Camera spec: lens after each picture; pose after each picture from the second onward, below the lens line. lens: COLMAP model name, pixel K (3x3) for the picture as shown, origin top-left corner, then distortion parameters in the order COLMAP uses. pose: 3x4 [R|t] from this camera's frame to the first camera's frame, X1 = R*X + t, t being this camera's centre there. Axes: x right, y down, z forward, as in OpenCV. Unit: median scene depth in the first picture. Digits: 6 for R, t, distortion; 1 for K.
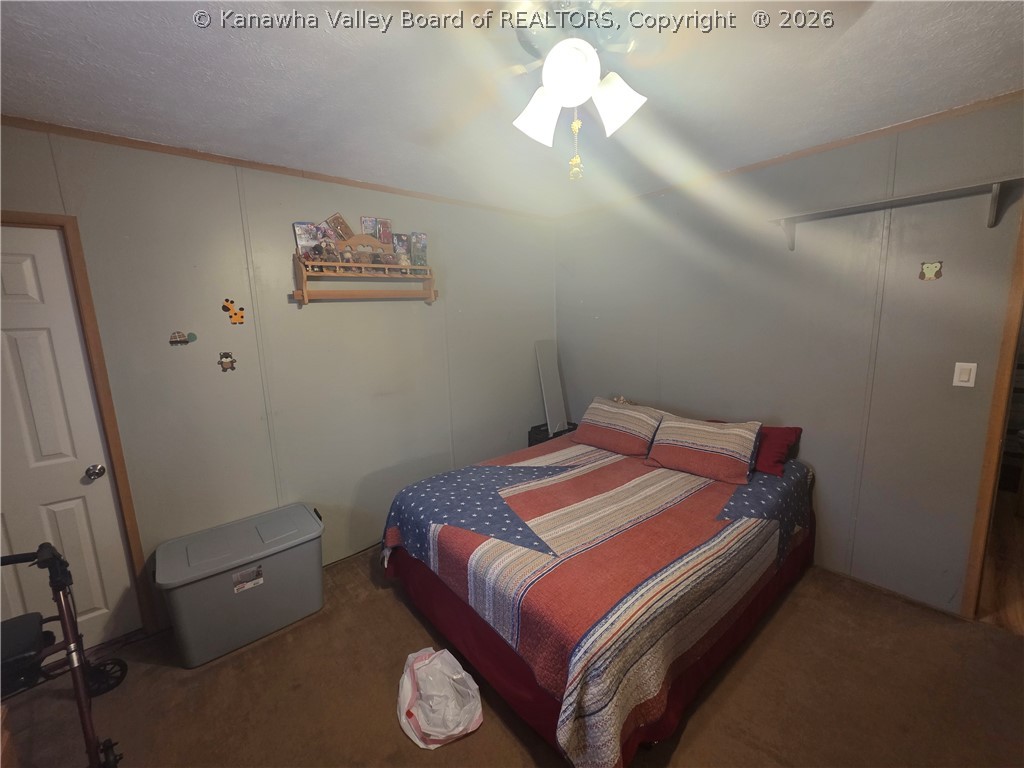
lens RADIAL K [[408.5, 0, 508.7], [0, 408.5, 382.7], [0, 0, 1]] dist [0.000957, 0.001063]
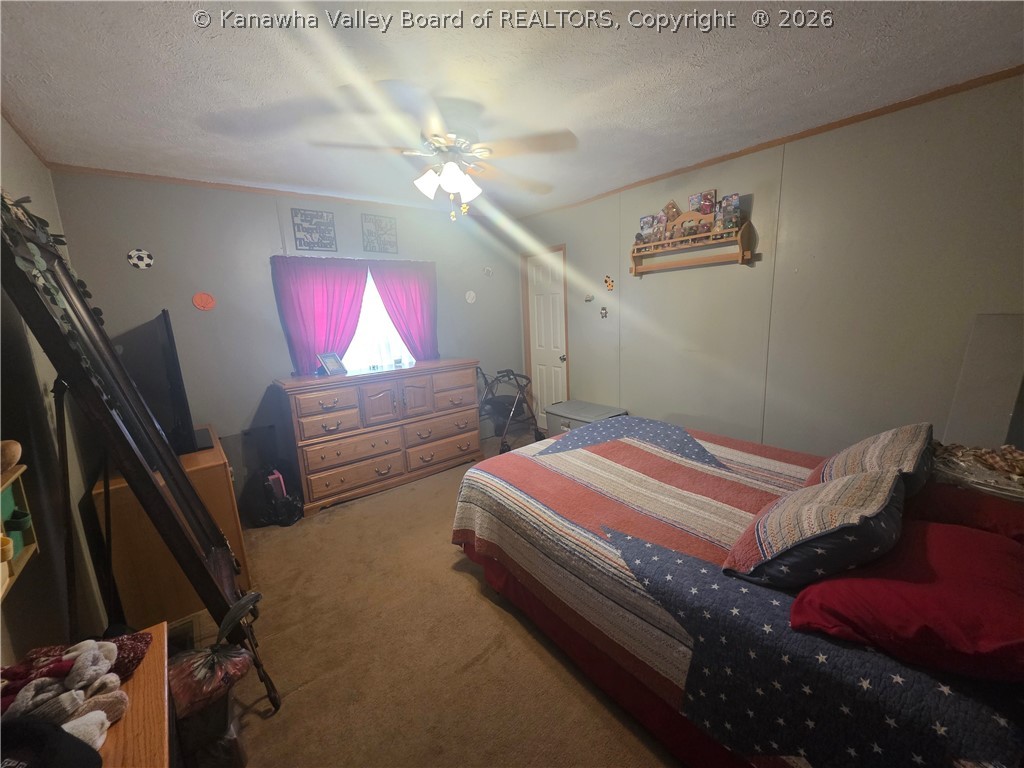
lens RADIAL K [[408.5, 0, 509.2], [0, 408.5, 381.7], [0, 0, 1]] dist [0.000957, 0.001063]
pose [[-0.044459, 0.216503, -0.975269, 1.067495], [-0.114686, 0.968674, 0.220267, -0.101463], [0.992406, 0.121643, -0.018237, 0.656427]]
